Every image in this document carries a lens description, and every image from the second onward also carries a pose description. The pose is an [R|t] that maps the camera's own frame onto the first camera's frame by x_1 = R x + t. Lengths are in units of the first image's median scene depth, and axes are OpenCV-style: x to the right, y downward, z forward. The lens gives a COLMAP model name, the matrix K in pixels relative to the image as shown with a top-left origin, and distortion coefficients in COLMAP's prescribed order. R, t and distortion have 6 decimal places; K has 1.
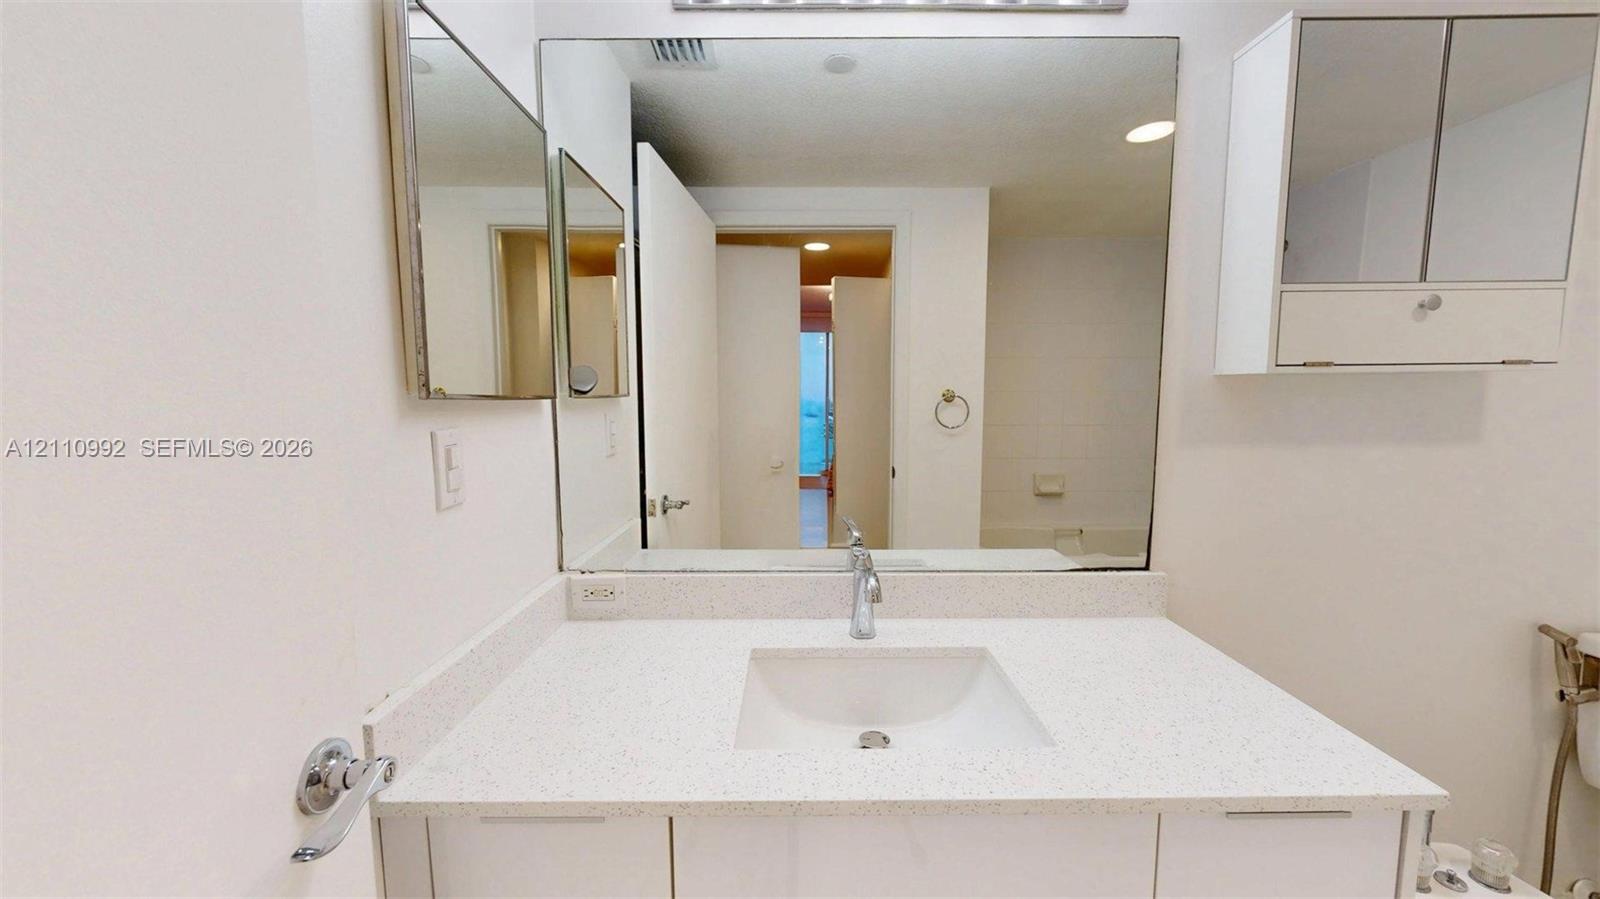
lens RADIAL K [[583.8, 0, 799.1], [0, 583.8, 451.5], [0, 0, 1]] dist [-0.001226, -0.000383]
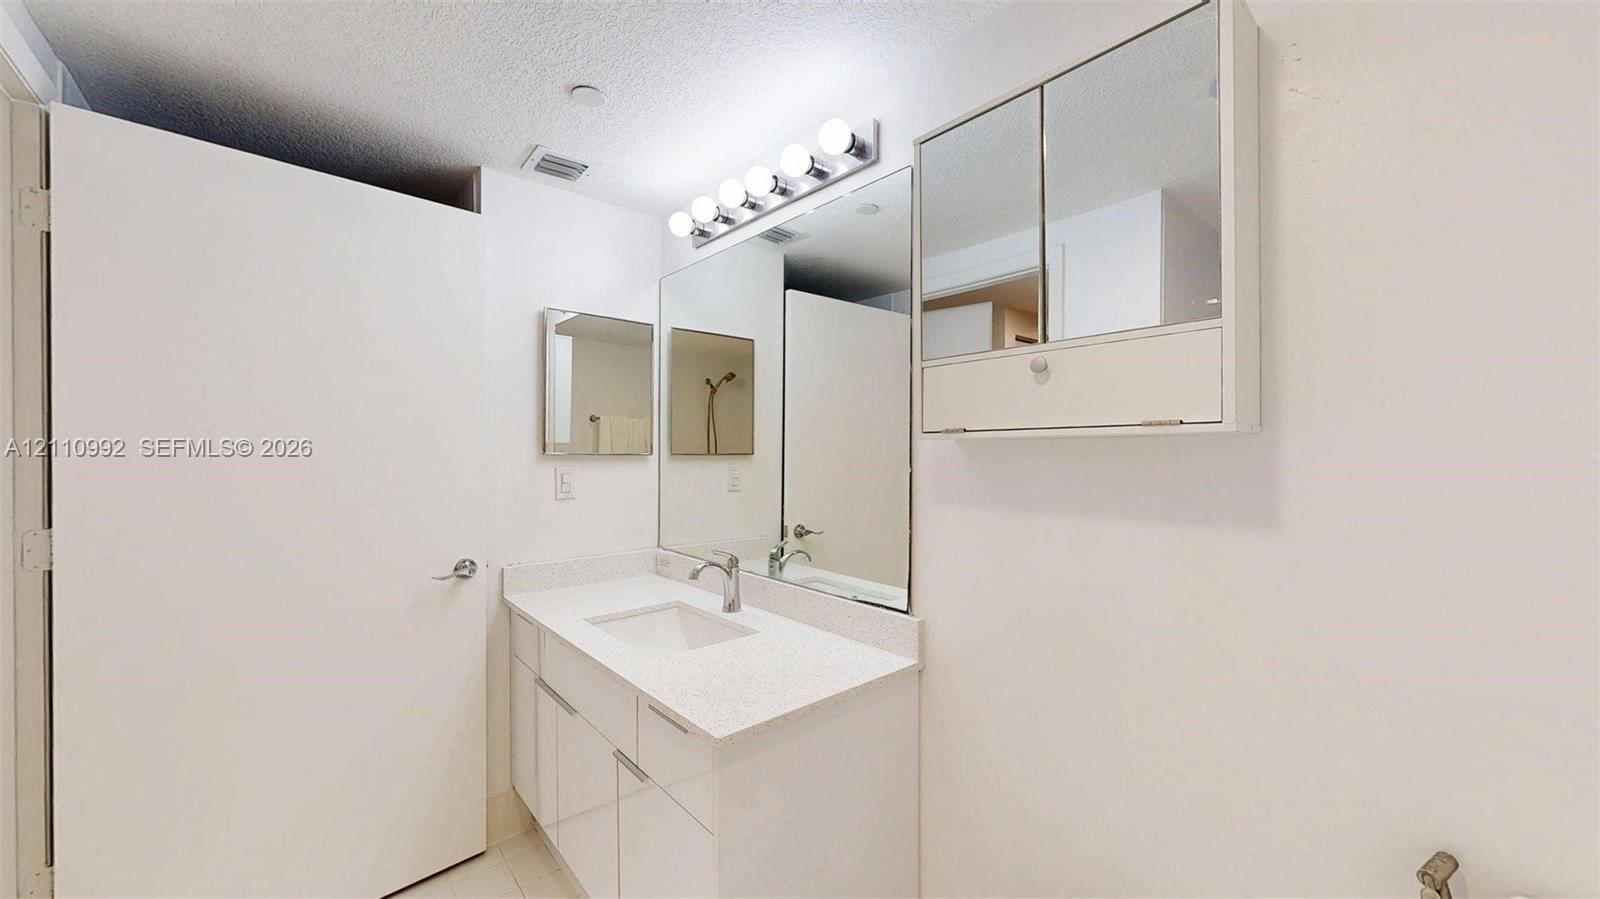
lens RADIAL K [[586.2, 0, 799.8], [0, 586.2, 451.9], [0, 0, 1]] dist [-0.000189, 0.000084]
pose [[0.660709, 0.007385, -0.750605, 1.303090], [-0.078836, 0.995104, -0.059604, -0.022211], [0.746490, 0.098556, 0.658057, 0.077218]]
